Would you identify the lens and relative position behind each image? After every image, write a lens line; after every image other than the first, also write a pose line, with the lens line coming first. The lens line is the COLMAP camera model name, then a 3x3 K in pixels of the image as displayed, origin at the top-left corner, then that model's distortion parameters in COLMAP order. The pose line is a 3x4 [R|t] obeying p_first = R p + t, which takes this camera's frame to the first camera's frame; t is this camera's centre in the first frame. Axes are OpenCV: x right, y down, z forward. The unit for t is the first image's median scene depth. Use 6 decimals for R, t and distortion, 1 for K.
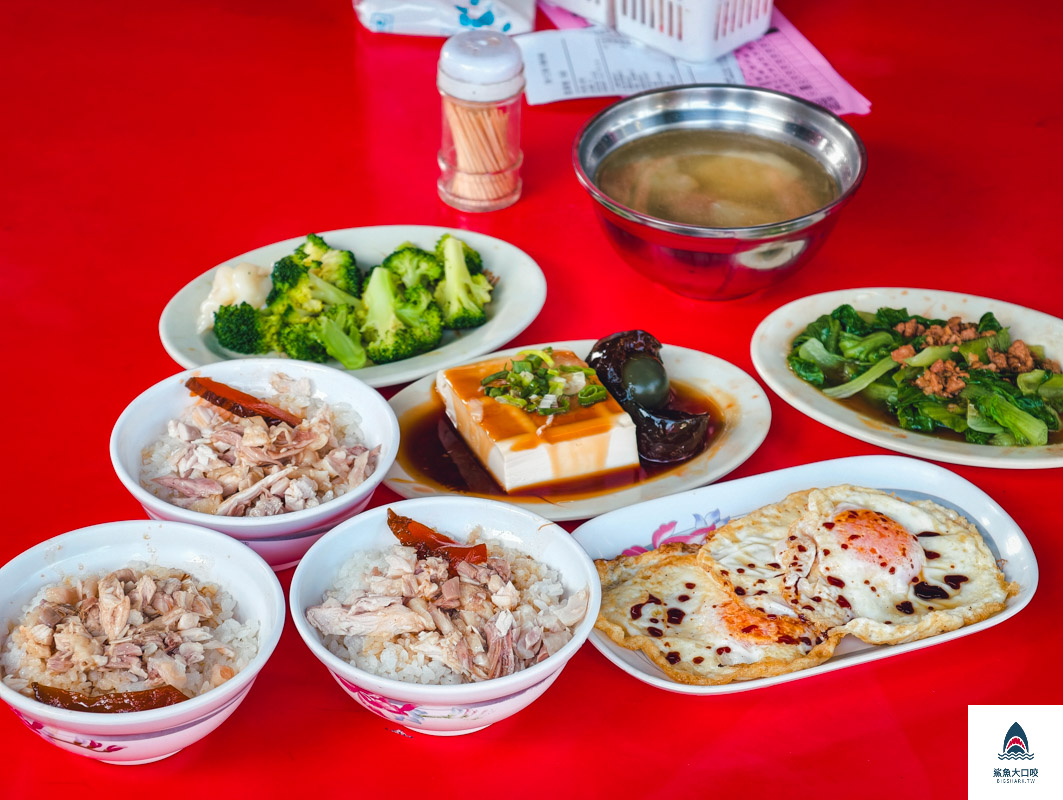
lens RADIAL K [[2660.2, 0, 535.5], [0, 2660.2, 399.3], [0, 0, 1]] dist [0.349891, 0.000000]
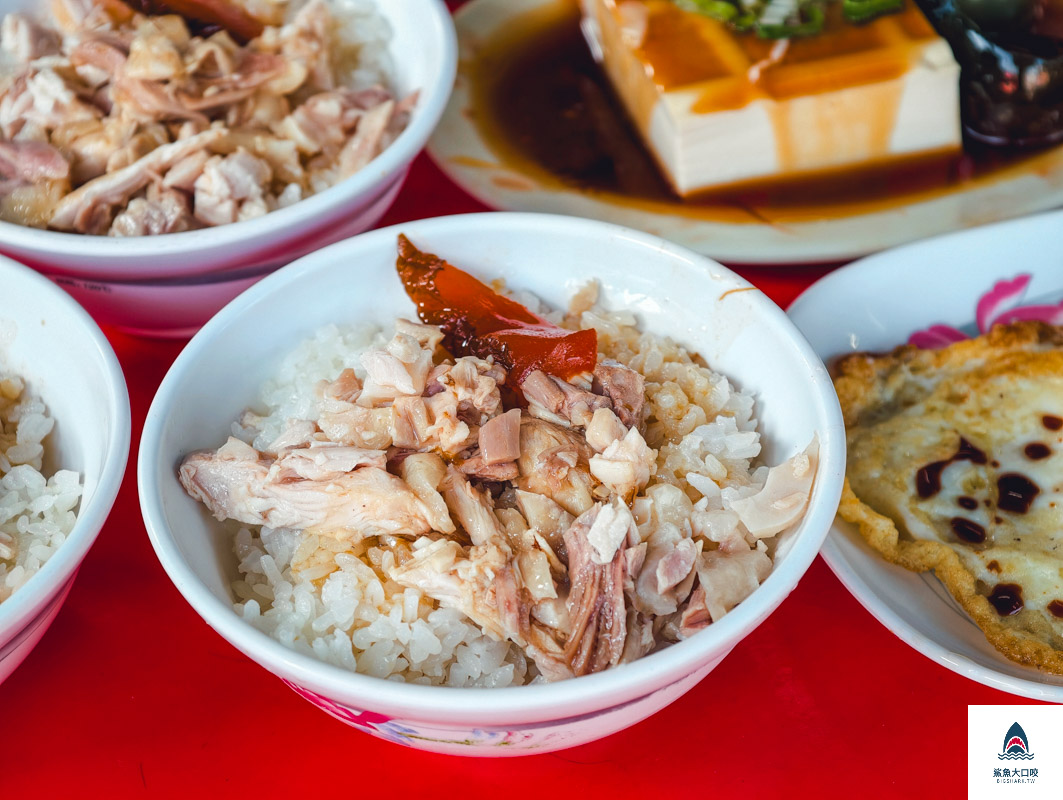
lens RADIAL K [[2660.2, 0, 531.9], [0, 2660.2, 401.8], [0, 0, 1]] dist [0.349891, 0.000000]
pose [[0.991554, 0.057390, -0.116305, 0.022335], [-0.039588, 0.987898, 0.149970, -0.000532], [0.123504, -0.144099, 0.981826, 0.526037]]
